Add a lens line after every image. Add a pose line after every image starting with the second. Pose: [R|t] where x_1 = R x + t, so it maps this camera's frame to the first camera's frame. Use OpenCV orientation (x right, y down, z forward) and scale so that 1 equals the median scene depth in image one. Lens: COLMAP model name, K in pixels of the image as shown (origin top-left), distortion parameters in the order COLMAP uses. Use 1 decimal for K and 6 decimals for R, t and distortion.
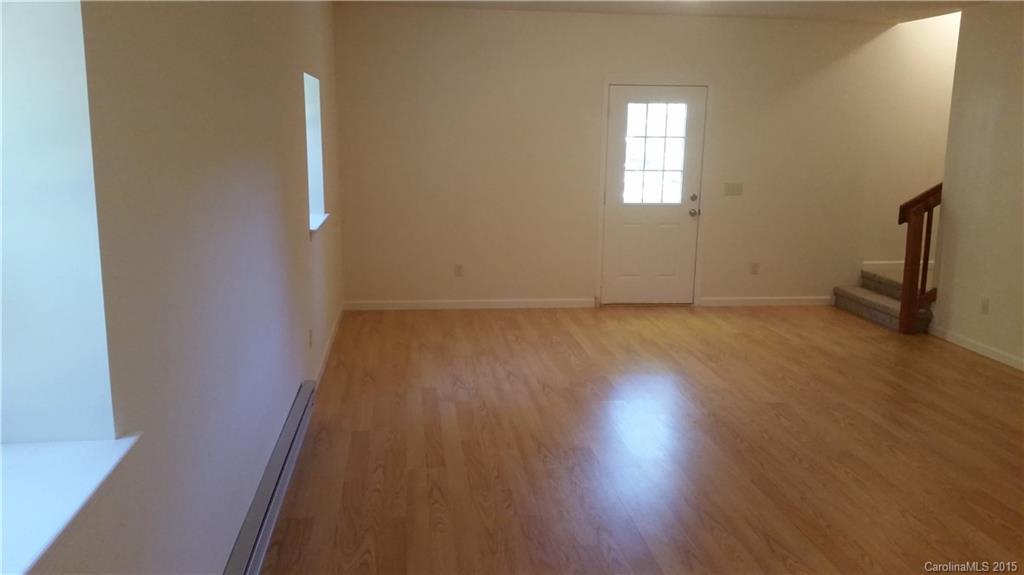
lens RADIAL K [[830.2, 0, 510.9], [0, 830.2, 291.2], [0, 0, 1]] dist [0.005796, -0.013929]
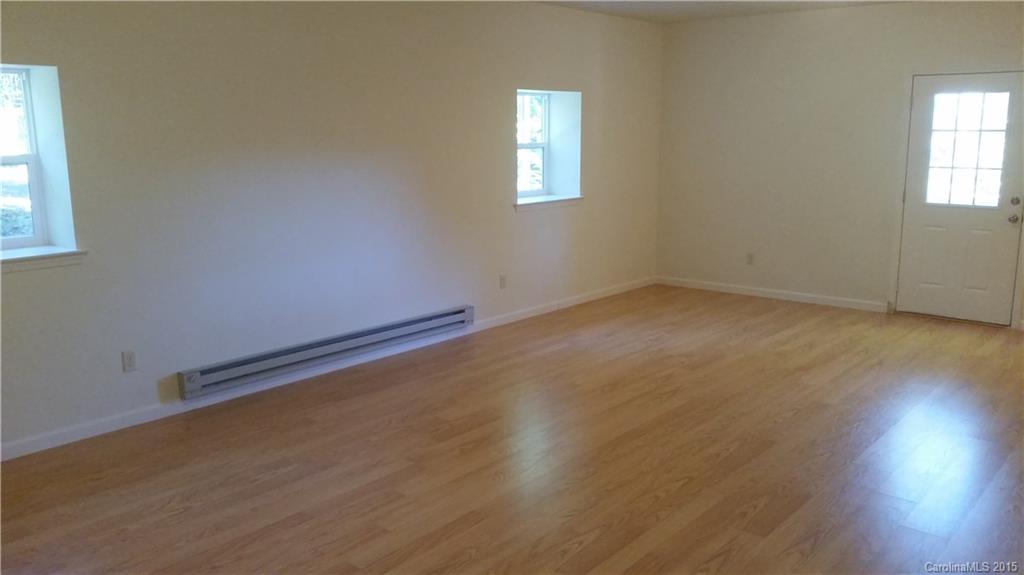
lens RADIAL K [[830.2, 0, 509.1], [0, 830.2, 285.2], [0, 0, 1]] dist [0.005796, -0.013929]
pose [[0.674760, 0.115830, -0.728891, 0.502271], [-0.124808, 0.991292, 0.041991, 0.002248], [0.727408, 0.062638, 0.683341, 0.044426]]
